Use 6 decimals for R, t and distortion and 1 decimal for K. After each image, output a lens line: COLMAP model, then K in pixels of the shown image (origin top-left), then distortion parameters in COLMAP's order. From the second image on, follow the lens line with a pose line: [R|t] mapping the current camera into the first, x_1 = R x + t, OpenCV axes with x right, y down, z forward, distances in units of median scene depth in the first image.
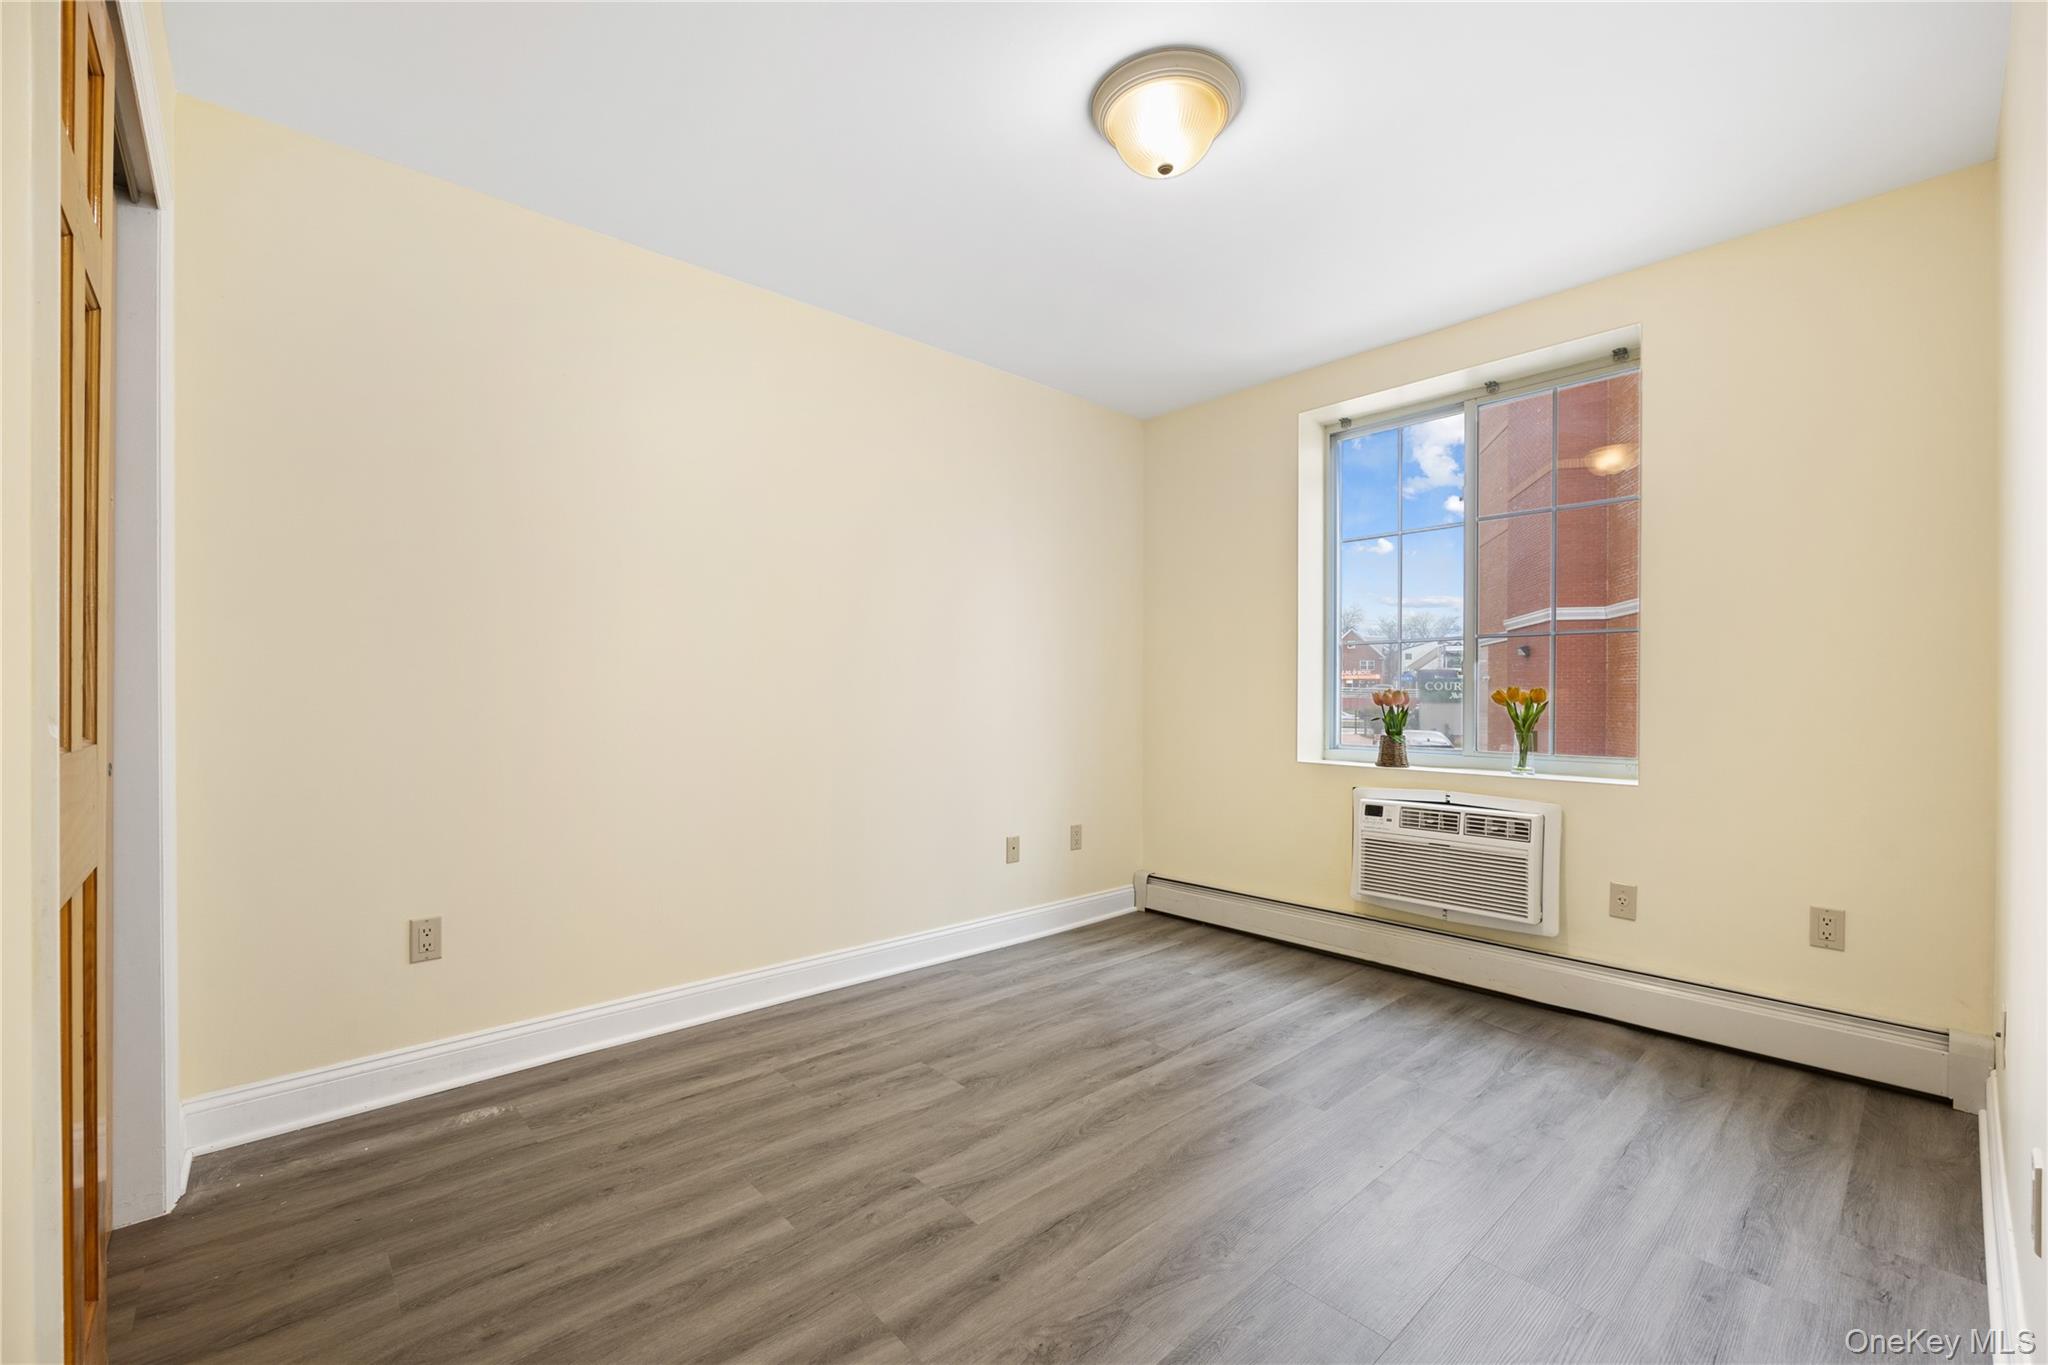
lens RADIAL K [[828.4, 0, 1014.8], [0, 828.4, 695.3], [0, 0, 1]] dist [-0.002931, 0.000033]
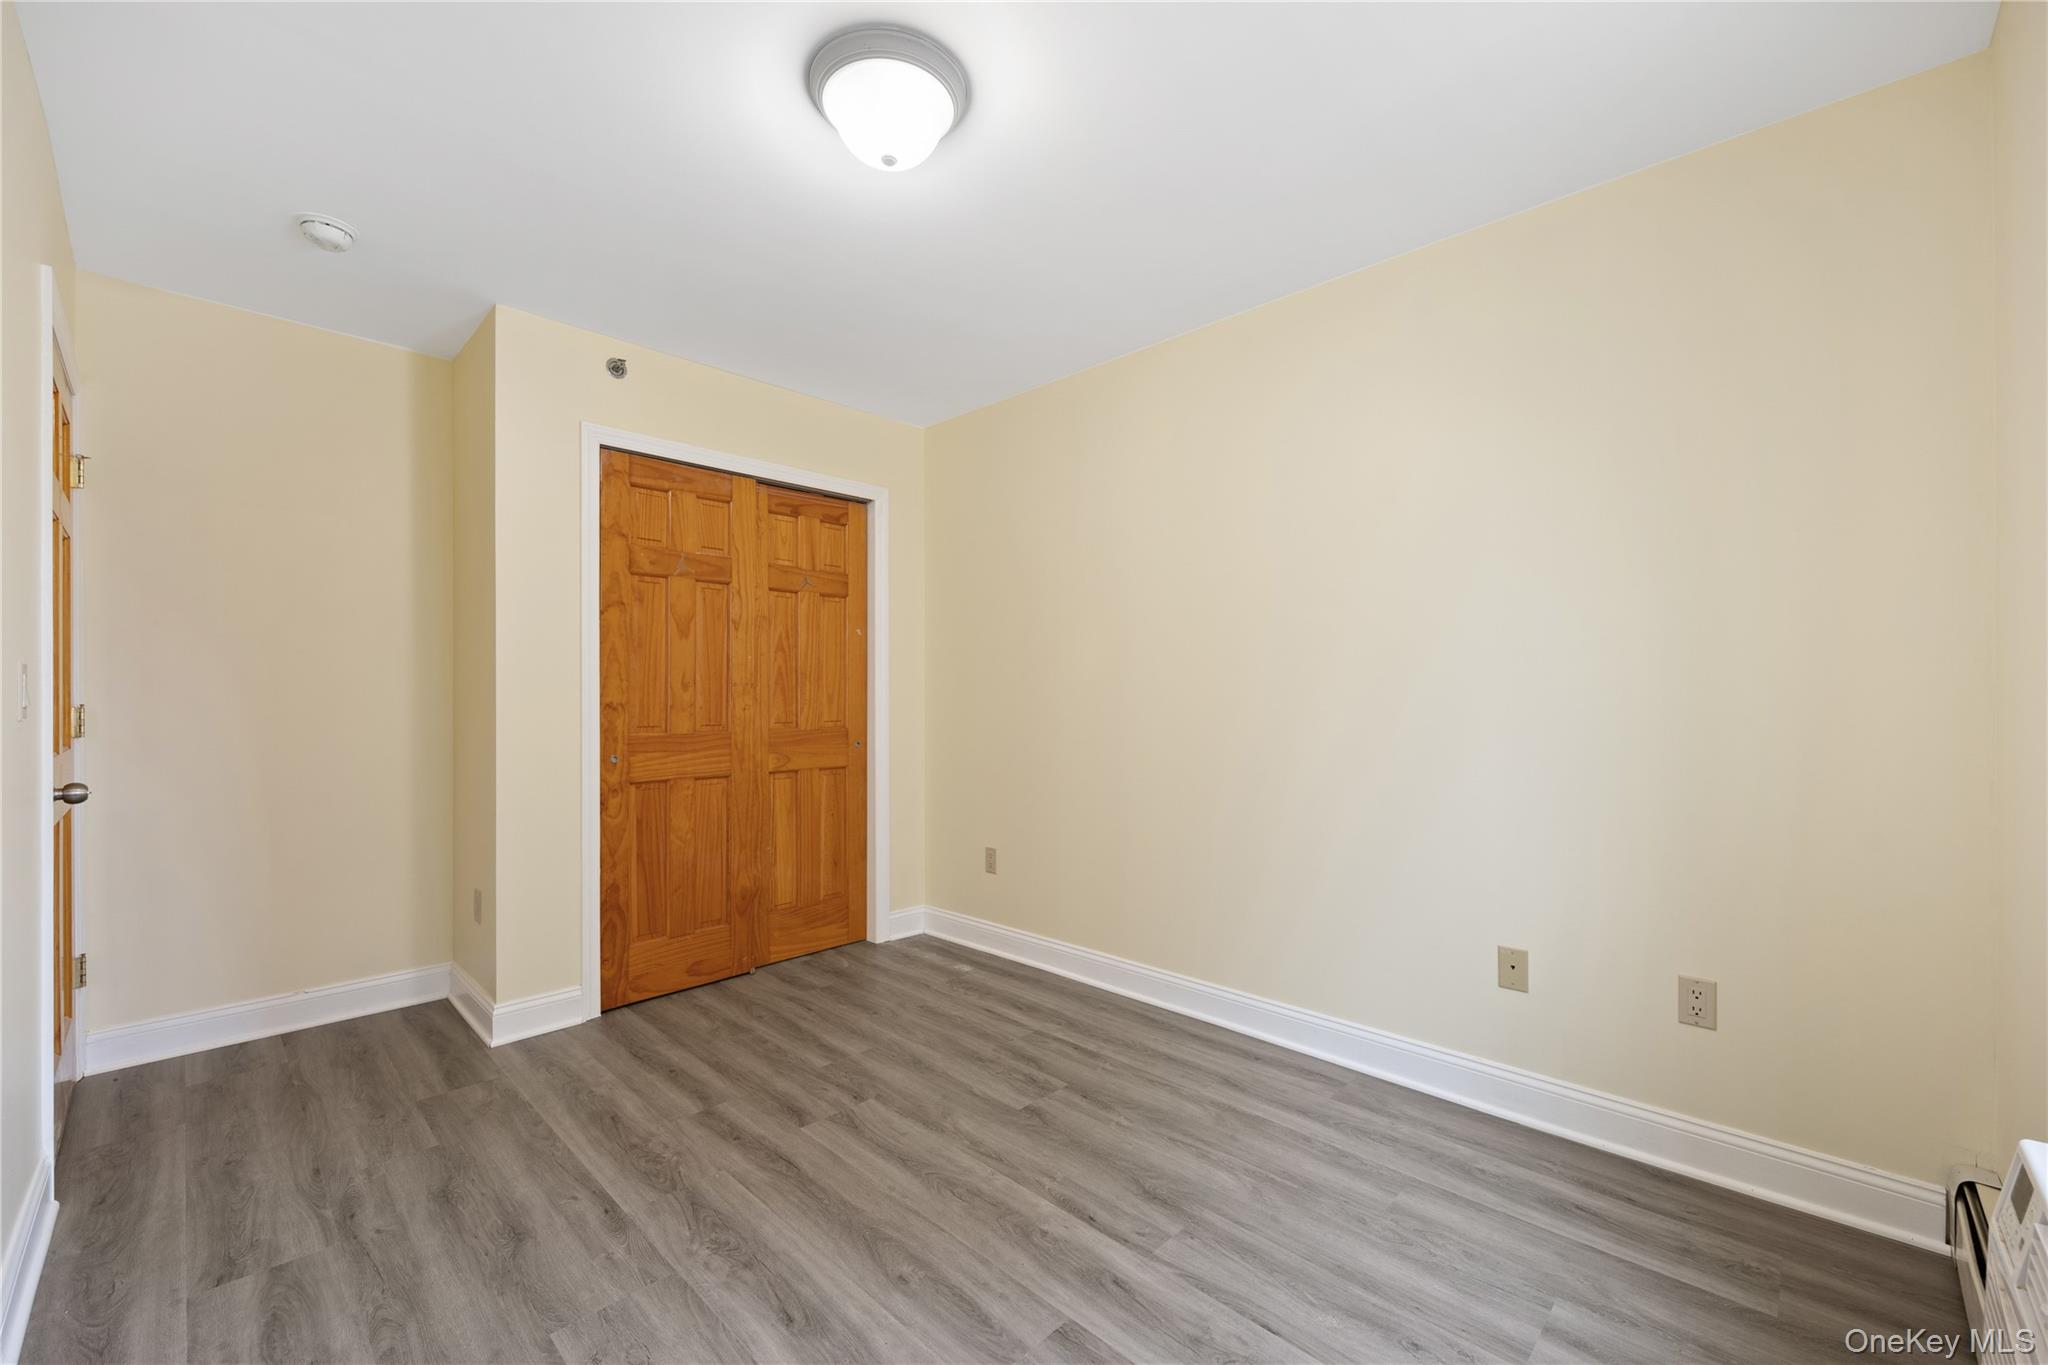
lens RADIAL K [[828.4, 0, 1014.8], [0, 828.4, 695.3], [0, 0, 1]] dist [-0.002931, 0.000033]
pose [[0.071859, -0.004486, -0.997405, 0.902294], [-0.001869, 0.999988, -0.004632, -0.027227], [0.997413, 0.002197, 0.071850, 0.872485]]
